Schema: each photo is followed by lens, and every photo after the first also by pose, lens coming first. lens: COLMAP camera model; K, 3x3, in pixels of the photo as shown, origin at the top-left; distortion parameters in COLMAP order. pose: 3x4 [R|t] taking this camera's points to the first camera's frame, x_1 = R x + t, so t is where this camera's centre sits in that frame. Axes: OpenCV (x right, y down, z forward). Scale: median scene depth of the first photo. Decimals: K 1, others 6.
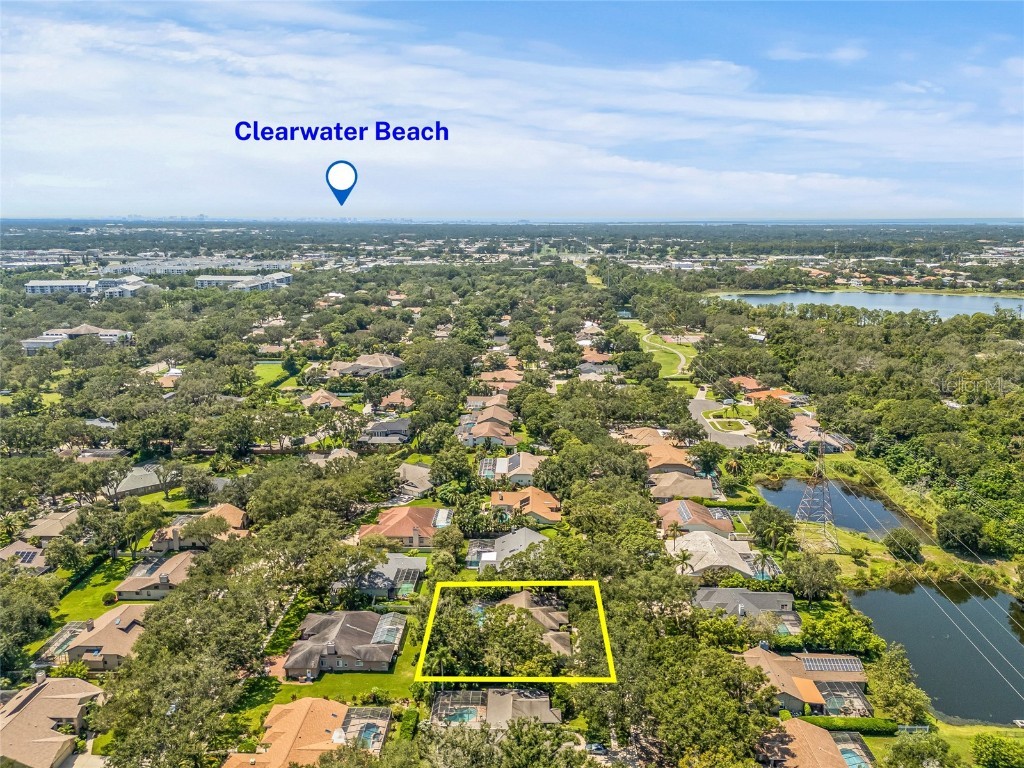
lens RADIAL K [[765.2, 0, 485.3], [0, 765.2, 383.5], [0, 0, 1]] dist [0.099702, 0.000135]
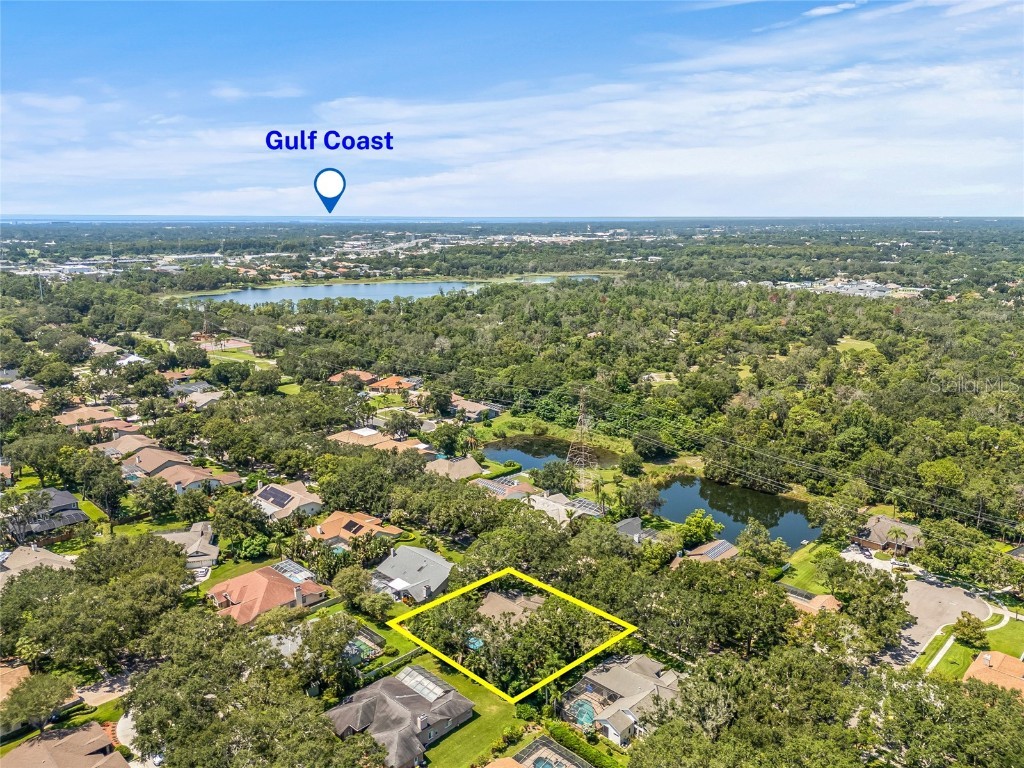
lens RADIAL K [[765.2, 0, 485.3], [0, 765.2, 383.5], [0, 0, 1]] dist [0.099702, 0.000135]
pose [[0.709050, -0.170568, 0.684218, -0.396287], [0.168914, 0.983139, 0.070042, -0.051217], [-0.684629, 0.065911, 0.725906, 0.157768]]
